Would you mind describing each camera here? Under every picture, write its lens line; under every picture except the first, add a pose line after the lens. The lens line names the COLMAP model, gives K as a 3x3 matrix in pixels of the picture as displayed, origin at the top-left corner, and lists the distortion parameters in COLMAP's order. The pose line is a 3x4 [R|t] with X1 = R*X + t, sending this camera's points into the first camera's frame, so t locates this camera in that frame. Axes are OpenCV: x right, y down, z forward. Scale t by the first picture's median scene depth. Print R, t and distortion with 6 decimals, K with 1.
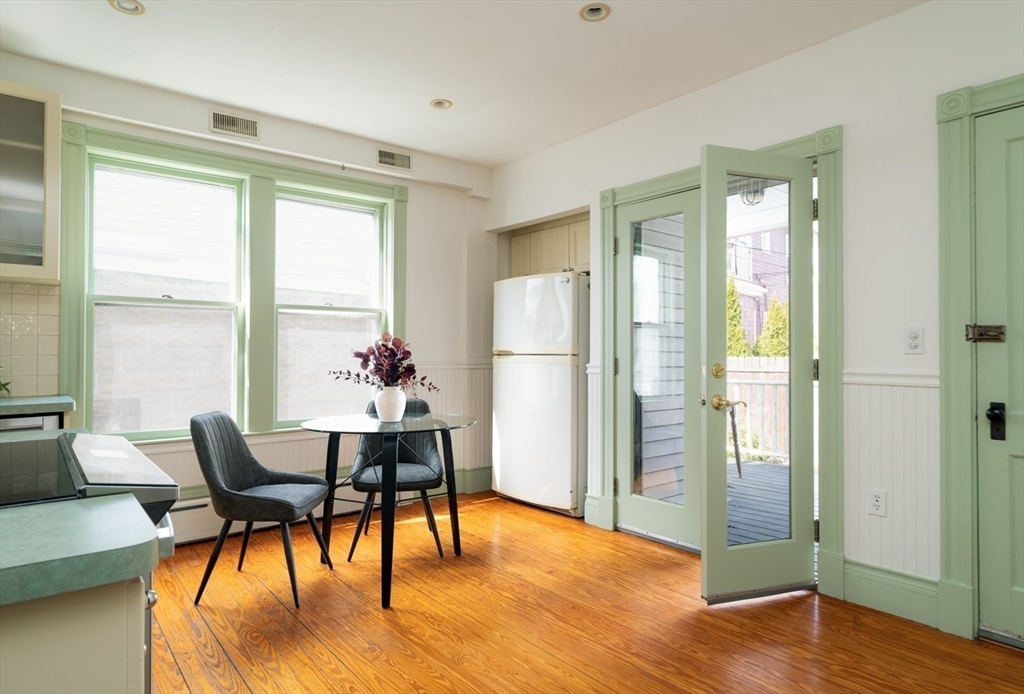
lens RADIAL K [[597.1, 0, 512.0], [0, 597.1, 347.0], [0, 0, 1]] dist [-0.003292, -0.000394]
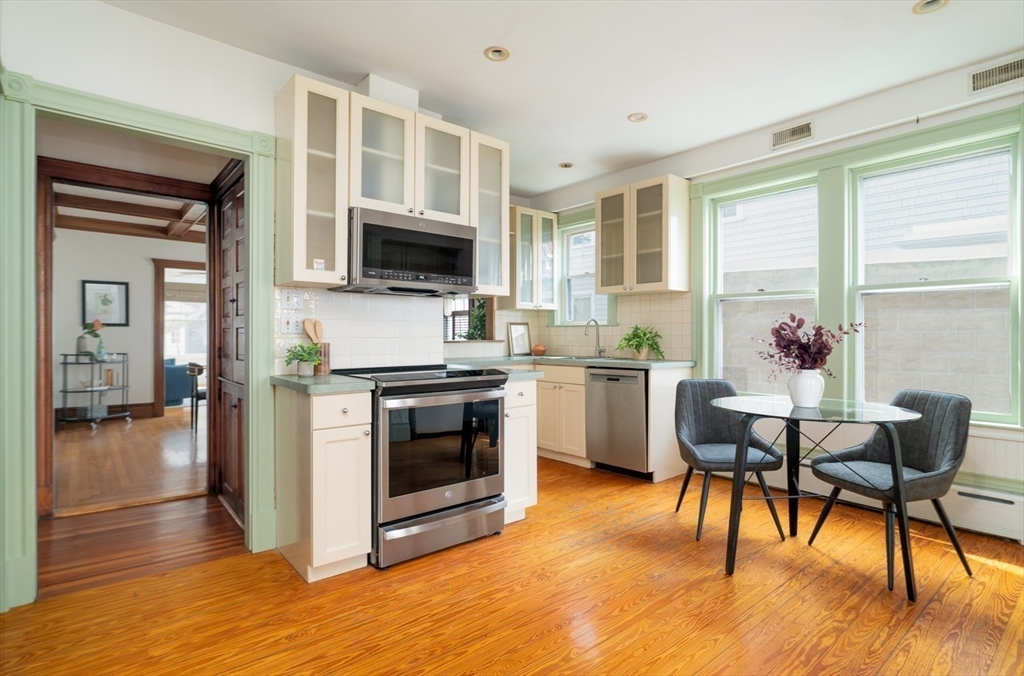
lens RADIAL K [[510.1, 0, 512.0], [0, 510.1, 338.0], [0, 0, 1]] dist [0.001059, 0.000273]
pose [[0.012371, 0.006037, -0.999905, 0.592640], [0.009574, 0.999935, 0.006156, 0.006613], [0.999878, -0.009649, 0.012312, 0.522718]]
